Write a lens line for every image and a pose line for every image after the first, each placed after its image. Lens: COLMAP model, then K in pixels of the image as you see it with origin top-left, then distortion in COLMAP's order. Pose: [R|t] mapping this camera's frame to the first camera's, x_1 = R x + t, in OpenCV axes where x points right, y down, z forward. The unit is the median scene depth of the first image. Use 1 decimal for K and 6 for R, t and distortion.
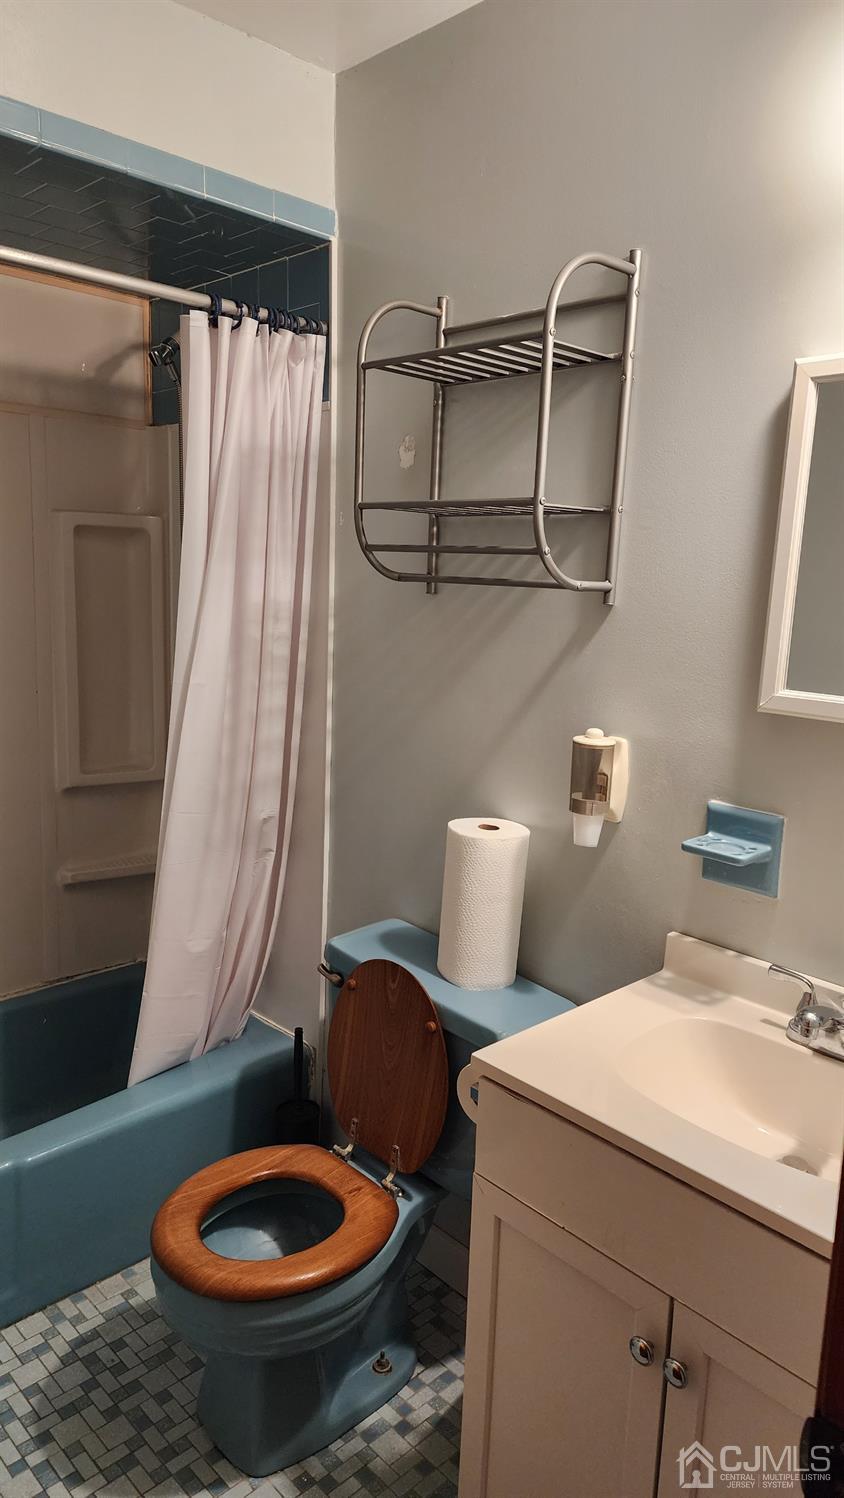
lens RADIAL K [[1009.7, 0, 413.2], [0, 1009.7, 742.5], [0, 0, 1]] dist [0.070911, -0.071125]
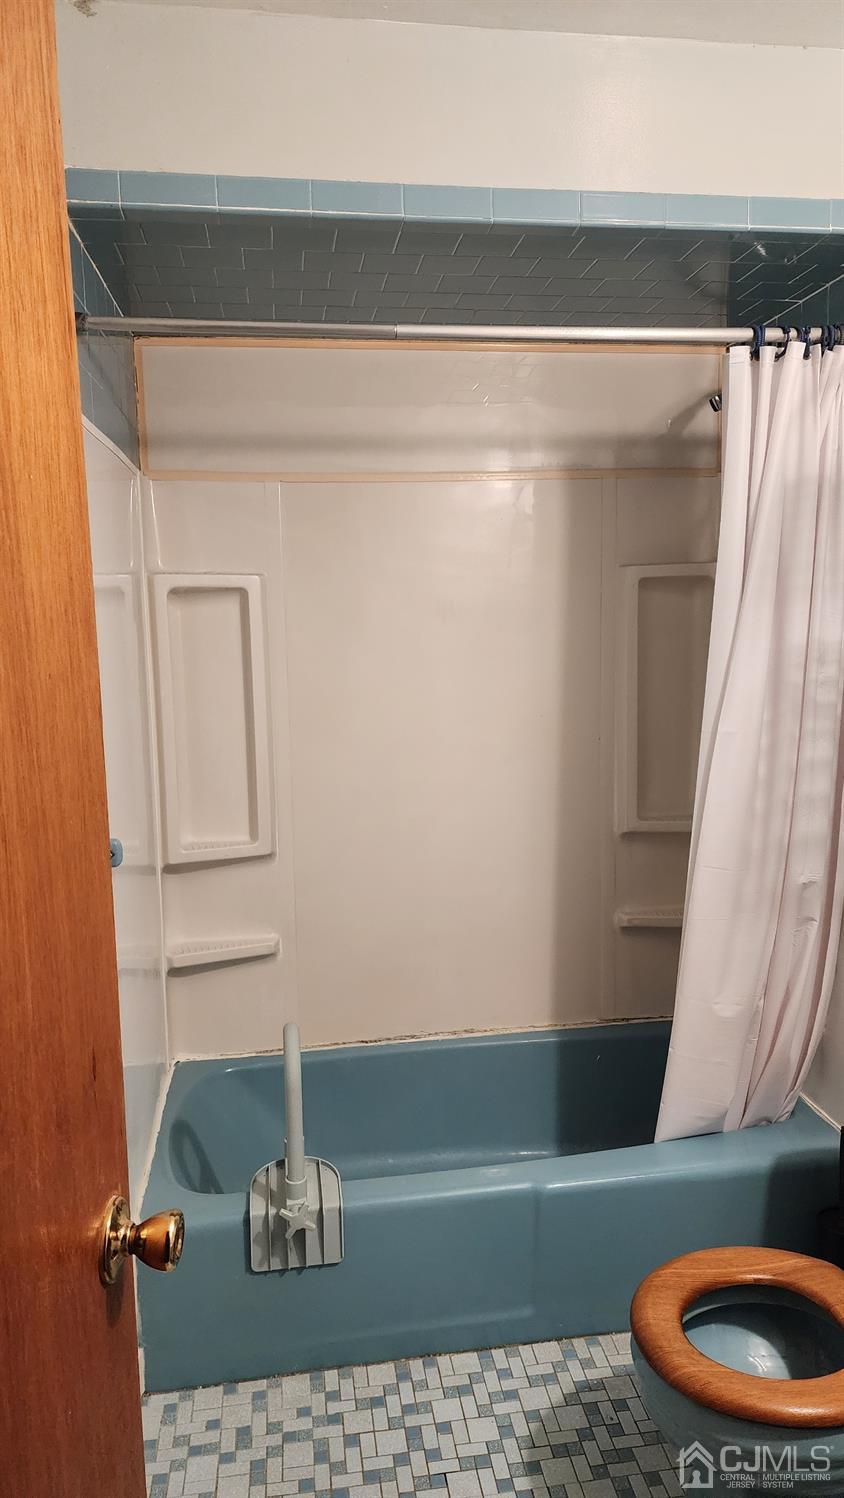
lens RADIAL K [[1001.3, 0, 422.0], [0, 1001.3, 749.0], [0, 0, 1]] dist [0.073509, -0.075029]
pose [[0.816272, 0.027251, -0.577025, 0.097476], [-0.052746, 0.998230, -0.027472, -0.001445], [0.575255, 0.052861, 0.816264, 0.061377]]
